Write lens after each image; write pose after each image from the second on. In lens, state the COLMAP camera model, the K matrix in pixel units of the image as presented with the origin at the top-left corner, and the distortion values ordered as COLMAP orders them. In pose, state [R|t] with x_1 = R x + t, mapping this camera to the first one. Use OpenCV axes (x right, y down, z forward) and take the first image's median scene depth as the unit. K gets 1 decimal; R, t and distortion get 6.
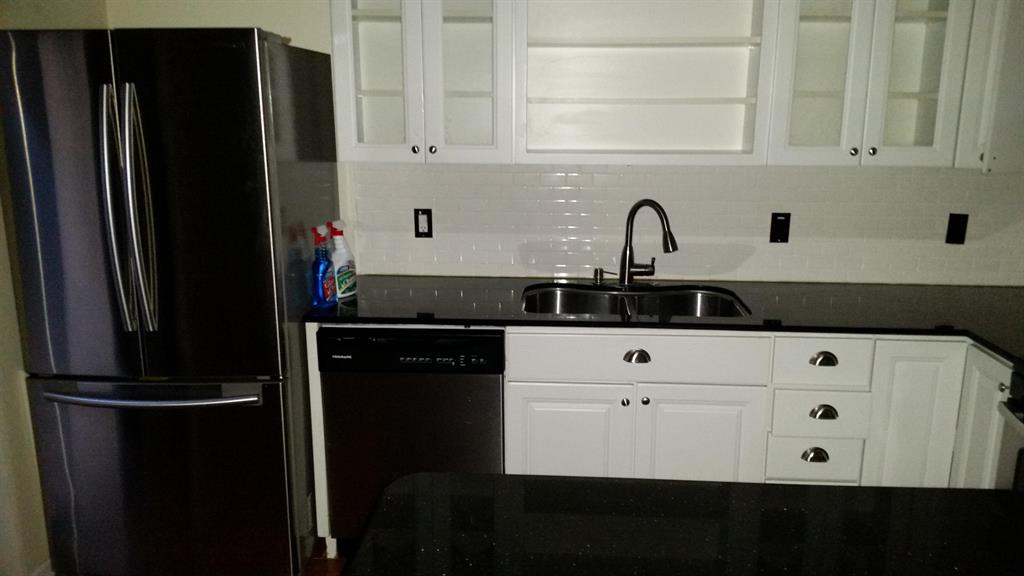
lens RADIAL K [[834.2, 0, 512.0], [0, 834.2, 288.0], [0, 0, 1]] dist [0.142390, -0.335394]
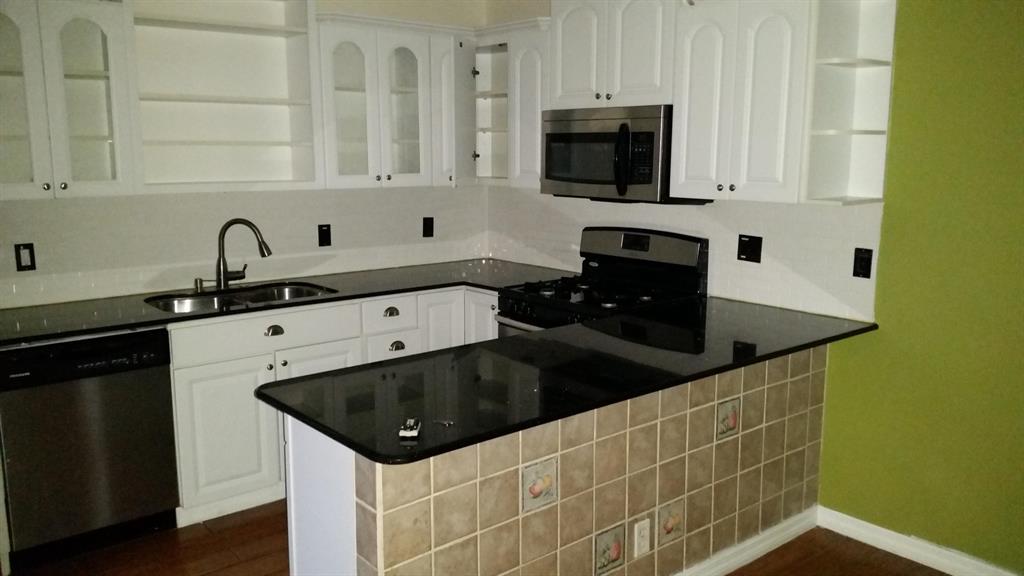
lens RADIAL K [[834.2, 0, 512.0], [0, 834.2, 288.0], [0, 0, 1]] dist [0.142390, -0.335394]
pose [[0.722009, -0.116956, 0.681927, -0.434527], [0.157962, 0.987443, 0.002107, 0.063264], [-0.673610, 0.106197, 0.731418, -0.224513]]
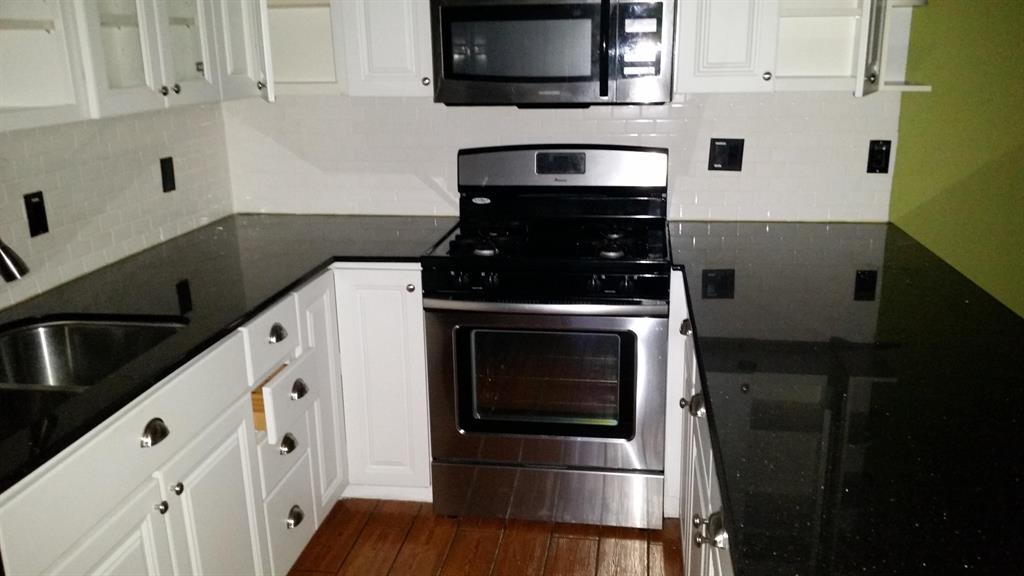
lens RADIAL K [[834.2, 0, 512.0], [0, 834.2, 288.0], [0, 0, 1]] dist [0.142390, -0.335394]
pose [[0.081228, -0.281398, 0.956147, -0.357457], [0.244235, 0.935689, 0.254629, -0.101154], [-0.966308, 0.212842, 0.144731, 0.554692]]
